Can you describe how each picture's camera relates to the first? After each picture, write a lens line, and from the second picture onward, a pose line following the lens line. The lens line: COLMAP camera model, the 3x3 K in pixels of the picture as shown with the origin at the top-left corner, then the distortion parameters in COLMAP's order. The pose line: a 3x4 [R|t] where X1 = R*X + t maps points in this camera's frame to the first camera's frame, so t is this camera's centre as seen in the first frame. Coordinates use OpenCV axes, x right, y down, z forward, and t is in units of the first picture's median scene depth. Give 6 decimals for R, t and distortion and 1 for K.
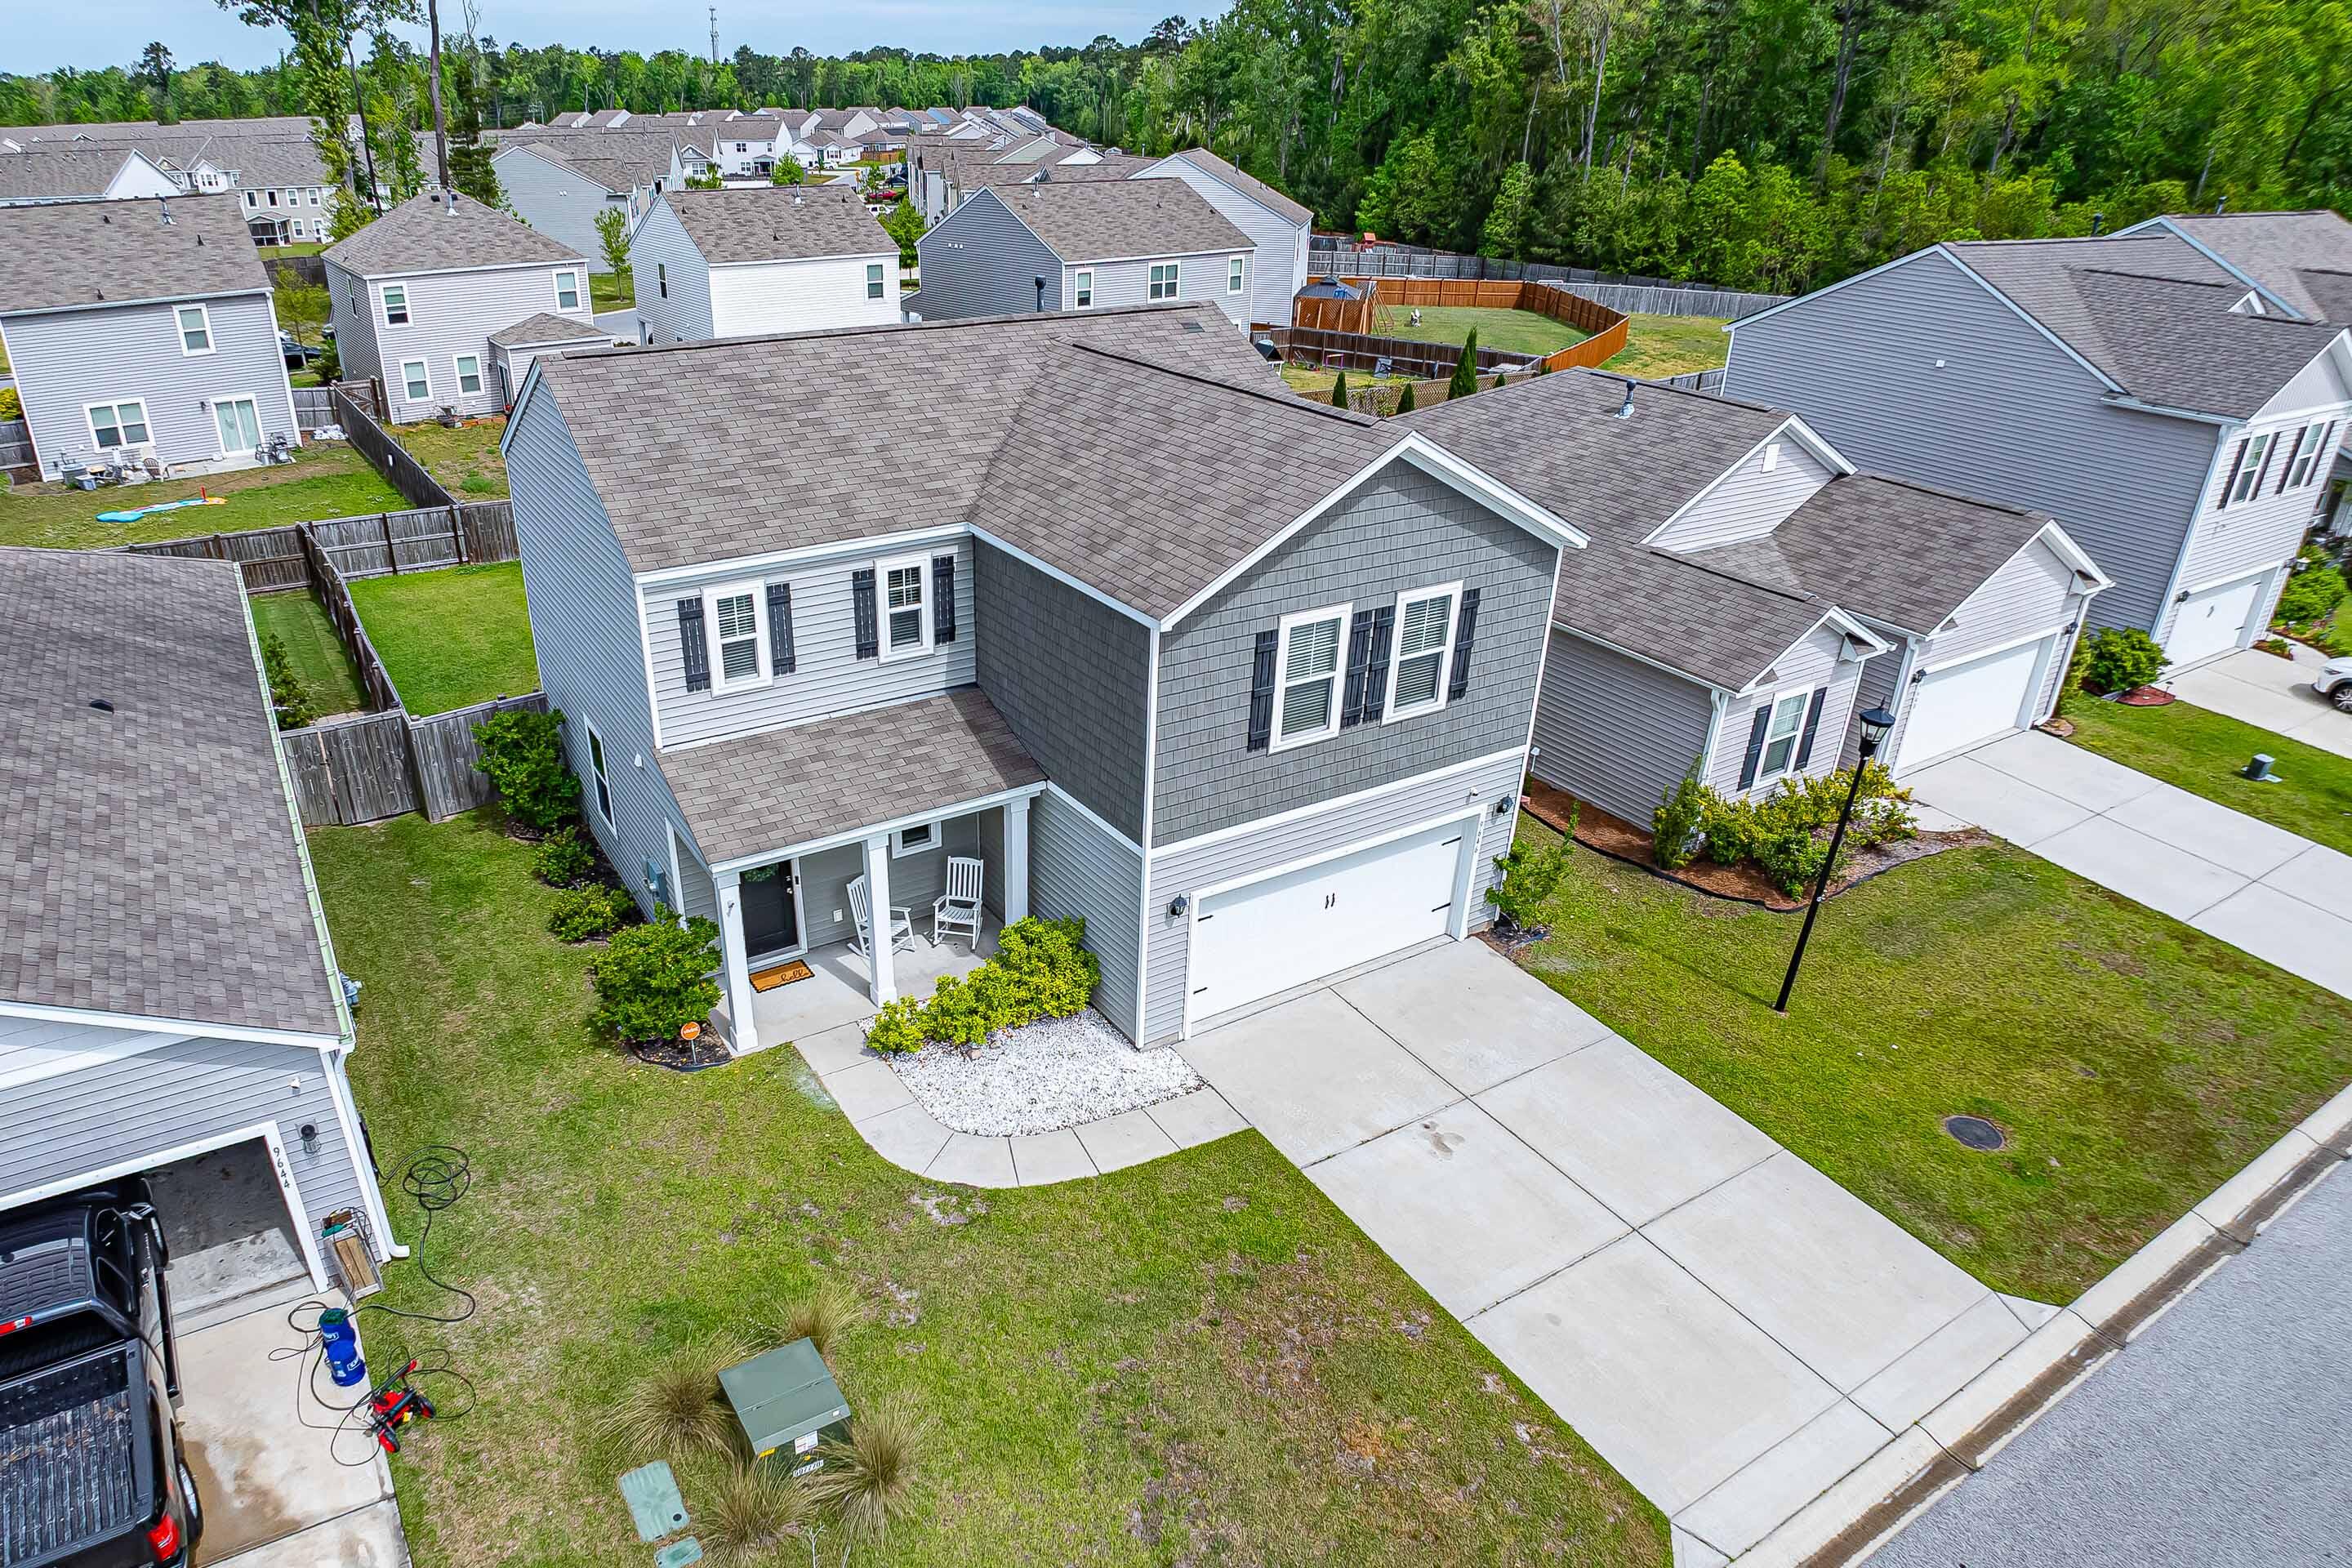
lens RADIAL K [[1480.0, 0, 1070.1], [0, 1480.0, 830.9], [0, 0, 1]] dist [-0.078229, 0.002252]
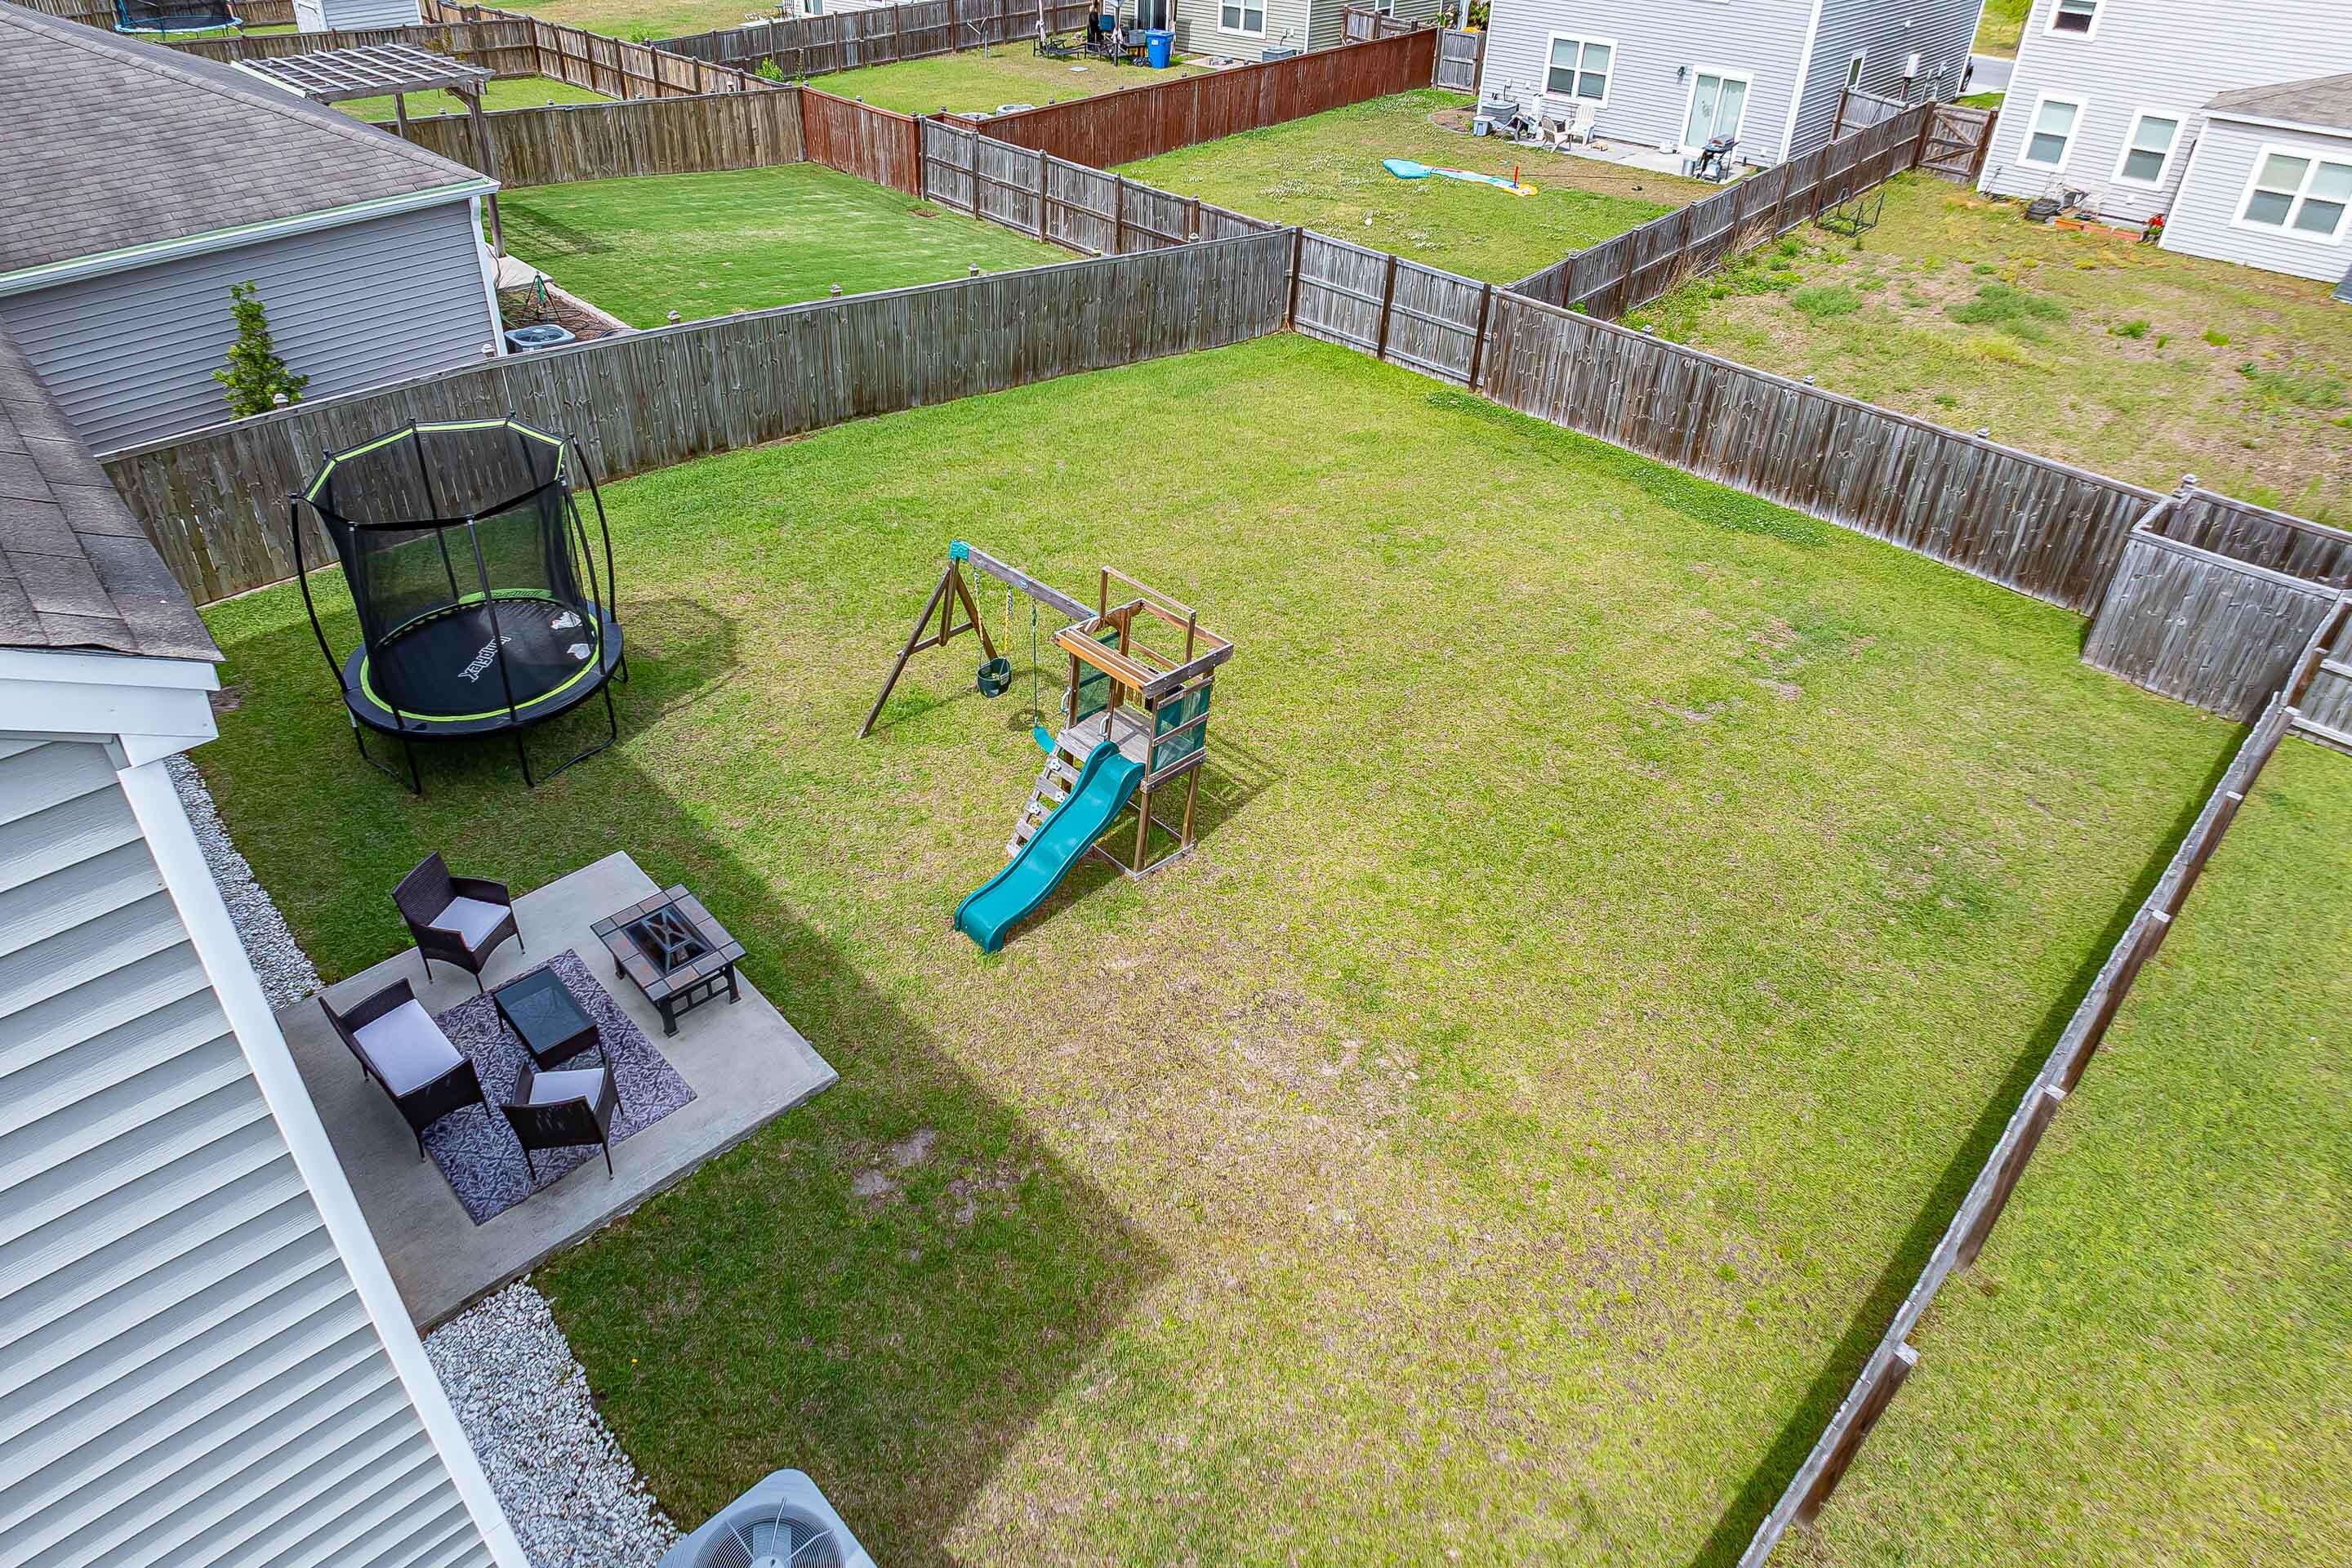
lens RADIAL K [[1442.4, 0, 1093.2], [0, 1442.4, 654.7], [0, 0, 1]] dist [-0.090233, 0.031251]
pose [[0.204009, 0.511114, -0.834950, 0.138635], [-0.449384, 0.806612, 0.383966, -0.520421], [0.869732, 0.296881, 0.394243, 1.449664]]
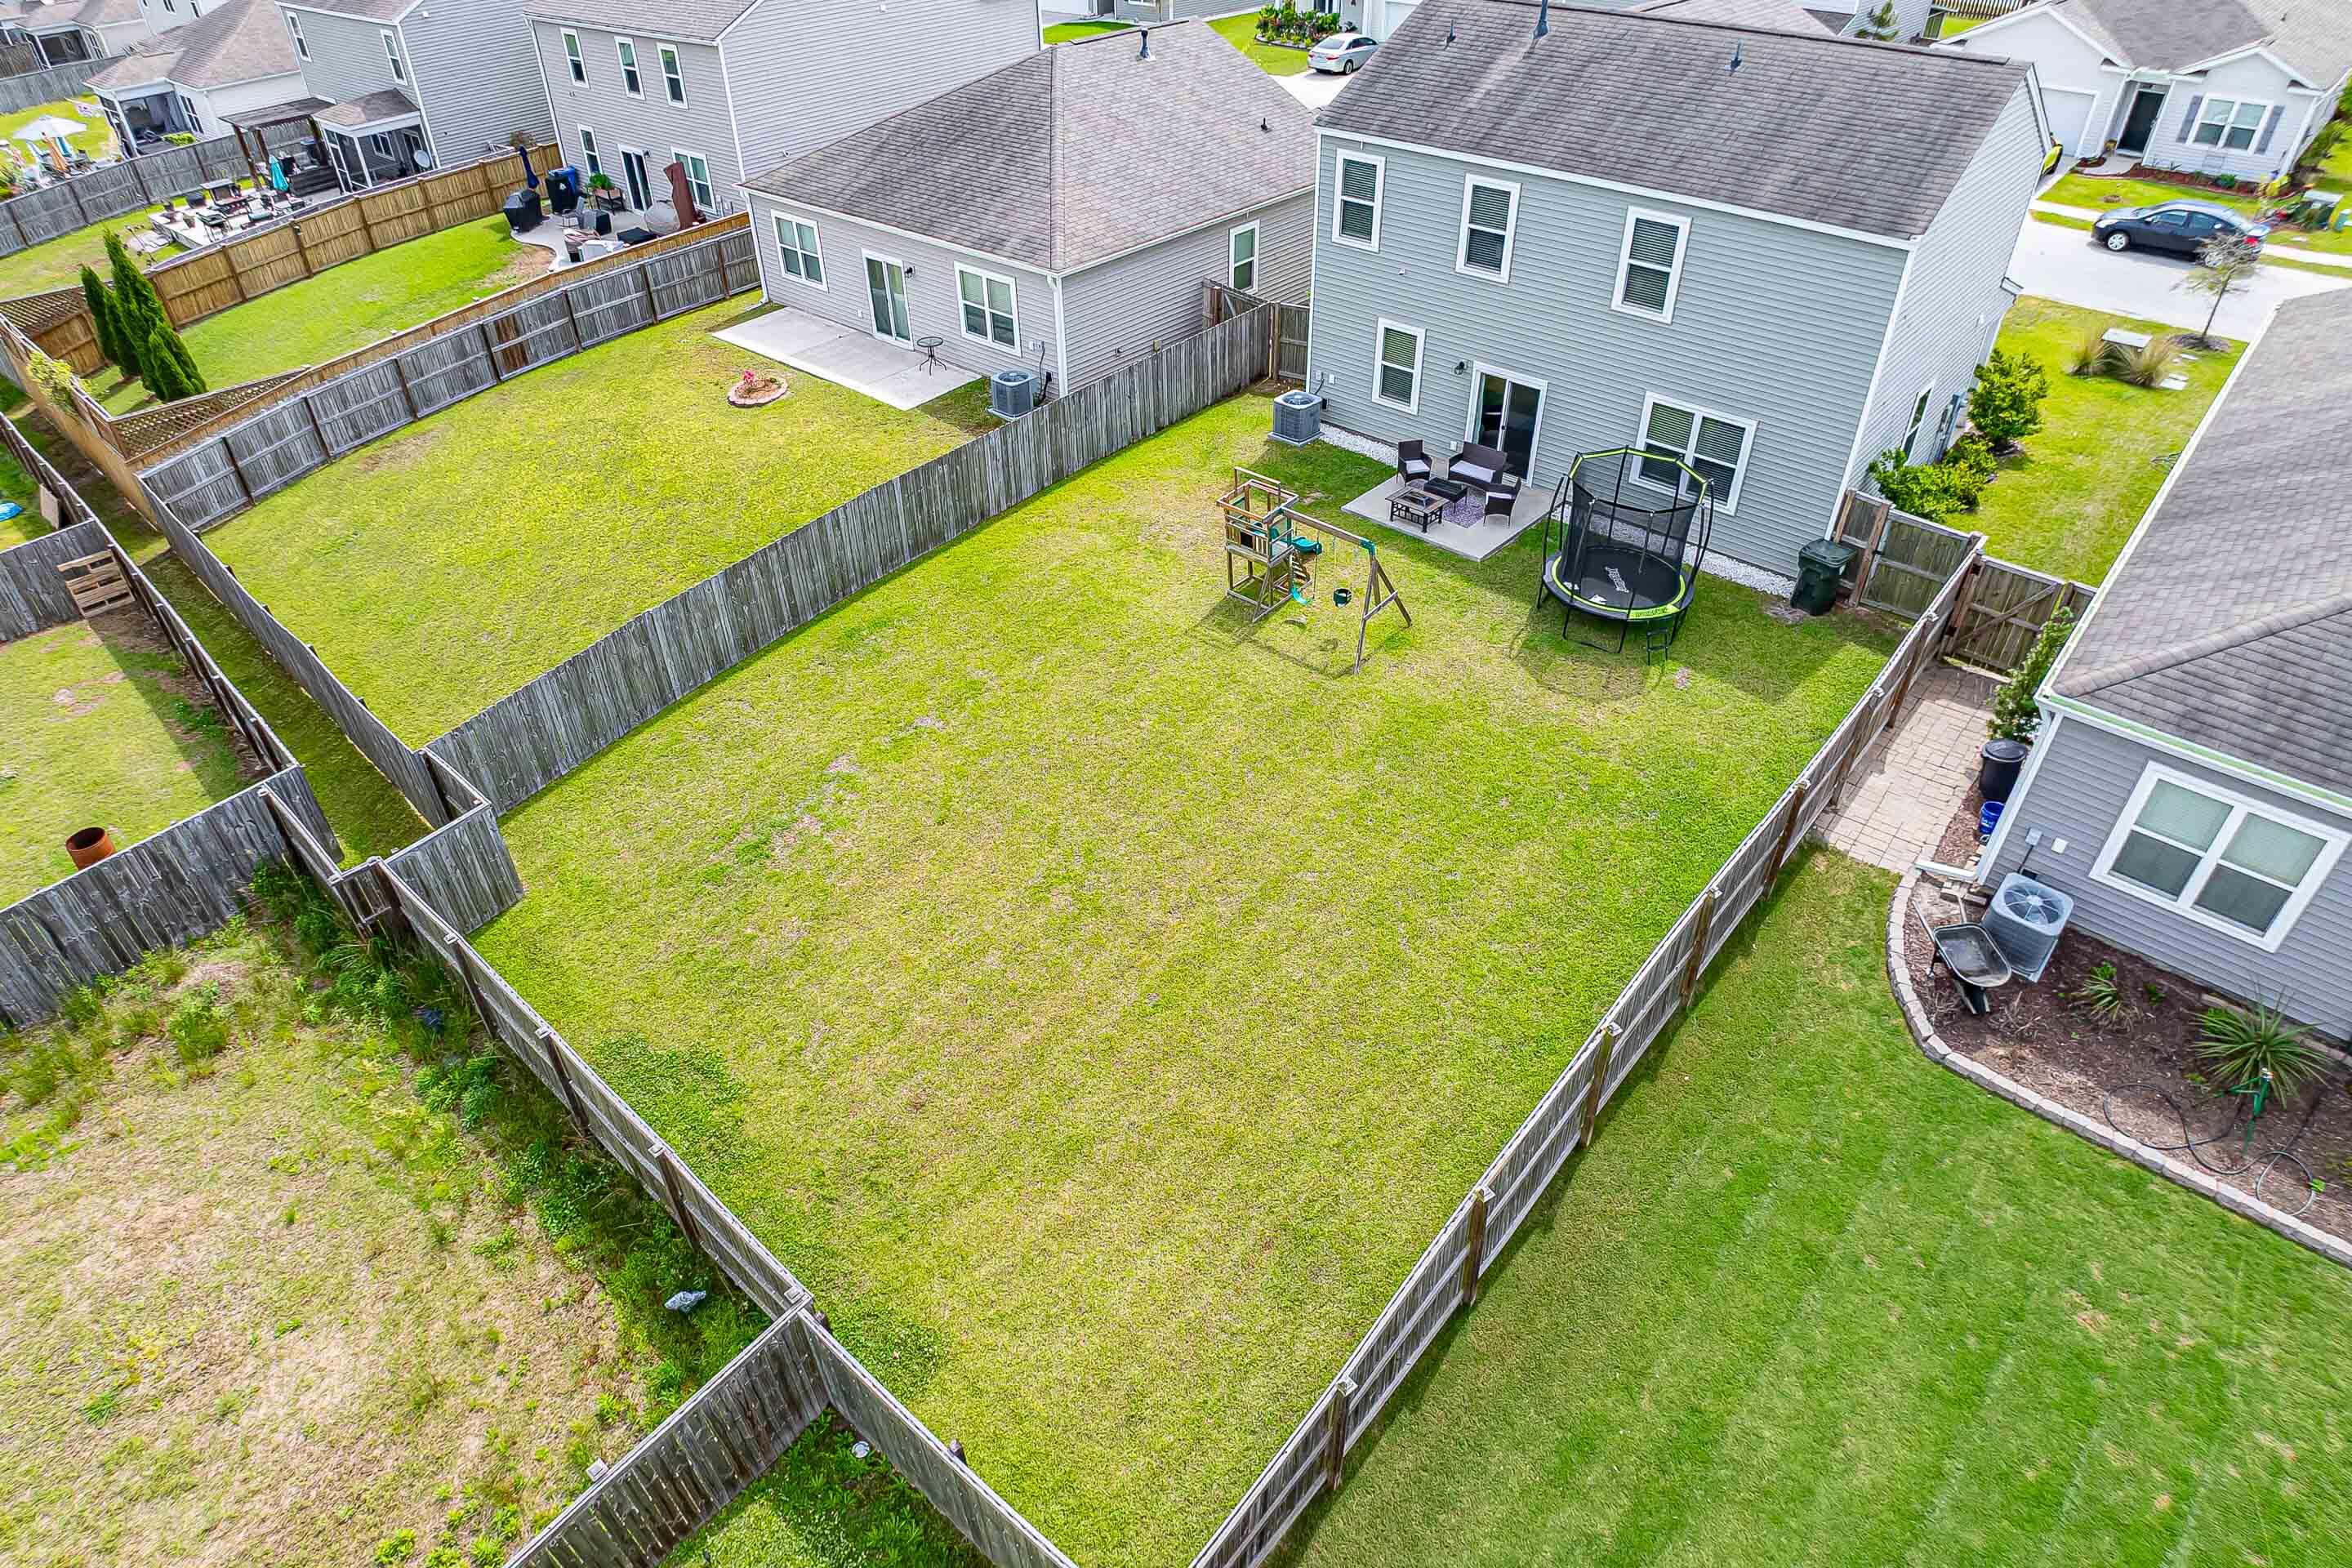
lens RADIAL K [[1336.3, 0, 1151.0], [0, 1336.3, 786.9], [0, 0, 1]] dist [-0.087112, 0.018095]
pose [[-0.283211, -0.597061, 0.750540, -1.234528], [0.457322, 0.603804, 0.652899, -0.931739], [-0.842999, 0.528147, 0.102045, 1.761940]]
